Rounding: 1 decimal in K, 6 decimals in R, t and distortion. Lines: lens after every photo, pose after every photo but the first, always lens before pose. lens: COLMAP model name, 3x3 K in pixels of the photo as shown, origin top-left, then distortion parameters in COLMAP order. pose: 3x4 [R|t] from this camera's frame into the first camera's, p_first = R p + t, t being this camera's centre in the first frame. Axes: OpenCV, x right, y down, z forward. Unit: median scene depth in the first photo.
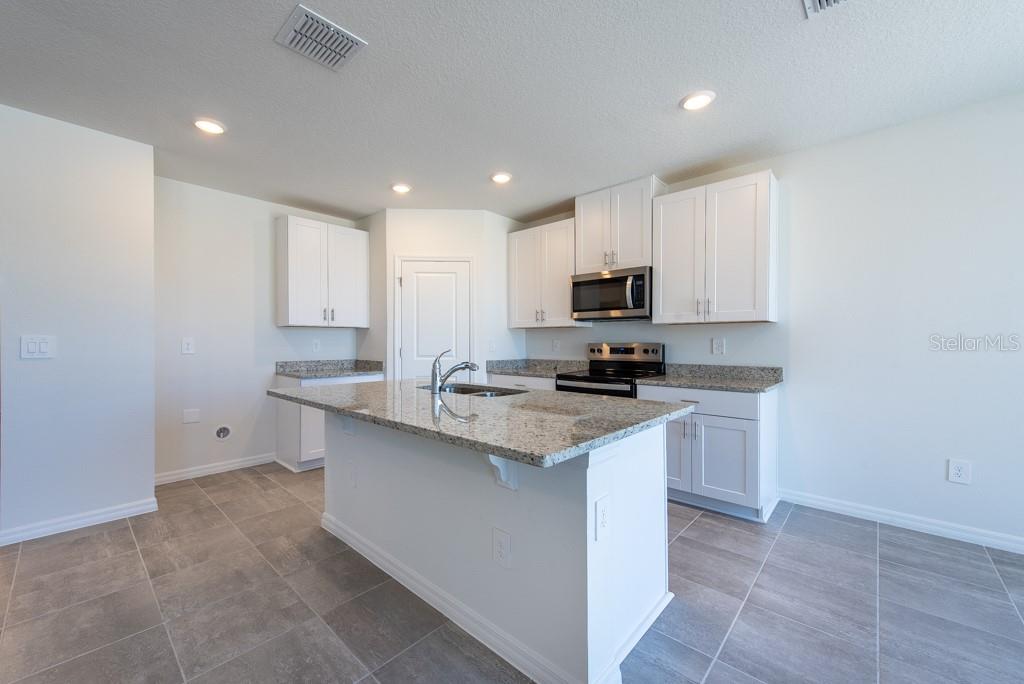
lens RADIAL K [[399.4, 0, 510.8], [0, 399.4, 346.0], [0, 0, 1]] dist [0.011679, -0.000018]
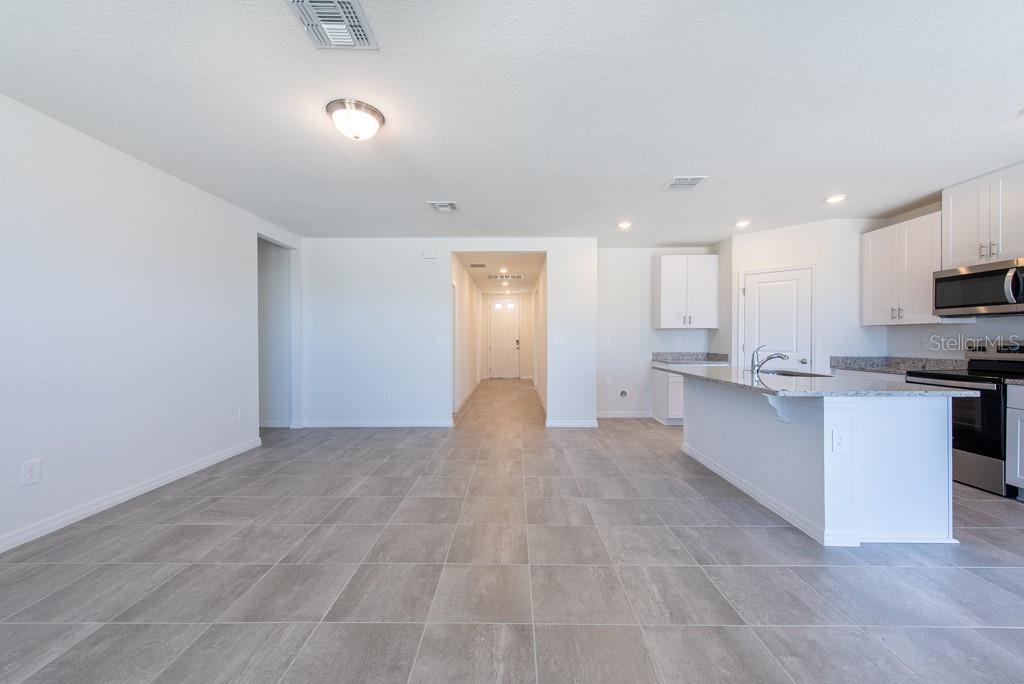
lens RADIAL K [[403.3, 0, 512.0], [0, 403.3, 342.0], [0, 0, 1]] dist [0.010894, -0.000428]
pose [[0.666538, 0.005639, -0.745450, 0.212288], [-0.007115, 0.999974, 0.001203, 0.002310], [0.745437, 0.004502, 0.666561, -0.444071]]
